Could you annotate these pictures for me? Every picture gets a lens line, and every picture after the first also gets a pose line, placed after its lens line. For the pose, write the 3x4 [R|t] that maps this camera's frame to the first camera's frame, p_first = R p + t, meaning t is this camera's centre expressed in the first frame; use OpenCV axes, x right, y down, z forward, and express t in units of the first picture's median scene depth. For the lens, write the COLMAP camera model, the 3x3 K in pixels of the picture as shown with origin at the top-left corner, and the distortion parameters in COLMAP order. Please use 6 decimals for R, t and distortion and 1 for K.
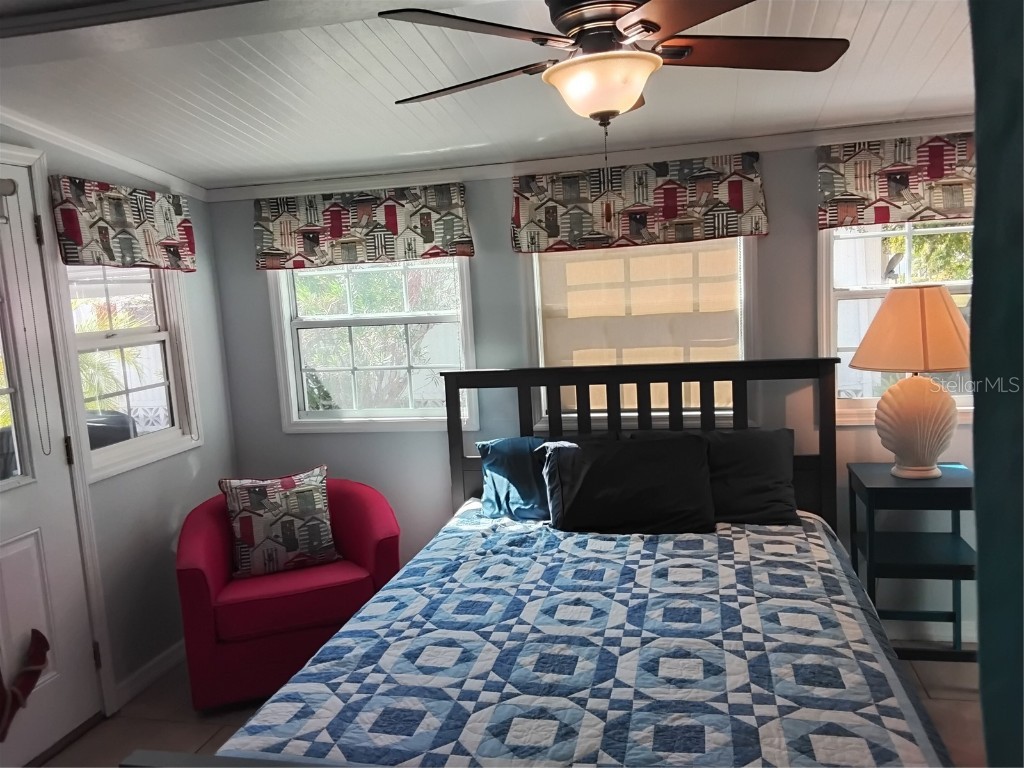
lens RADIAL K [[795.4, 0, 512.0], [0, 795.4, 384.0], [0, 0, 1]] dist [0.122640, -0.163289]
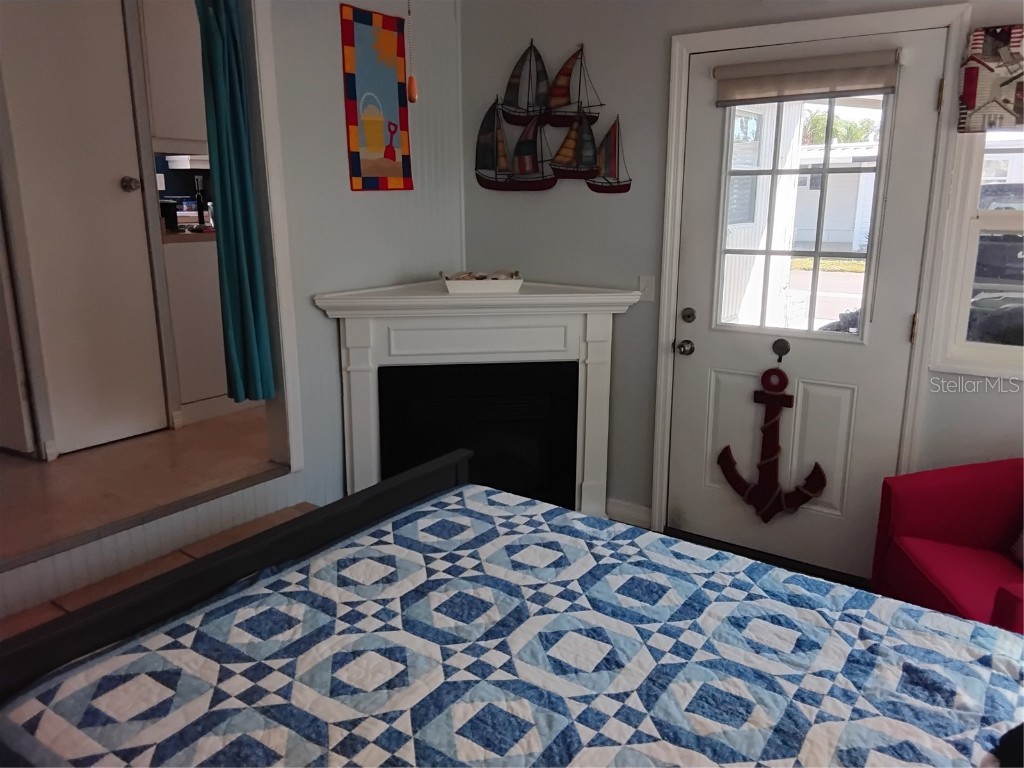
lens RADIAL K [[795.4, 0, 512.0], [0, 795.4, 384.0], [0, 0, 1]] dist [0.122640, -0.163289]
pose [[-0.372265, 0.279699, -0.884979, 0.692093], [-0.091484, 0.937810, 0.334878, -0.182581], [0.923607, 0.205625, -0.323526, 1.157600]]
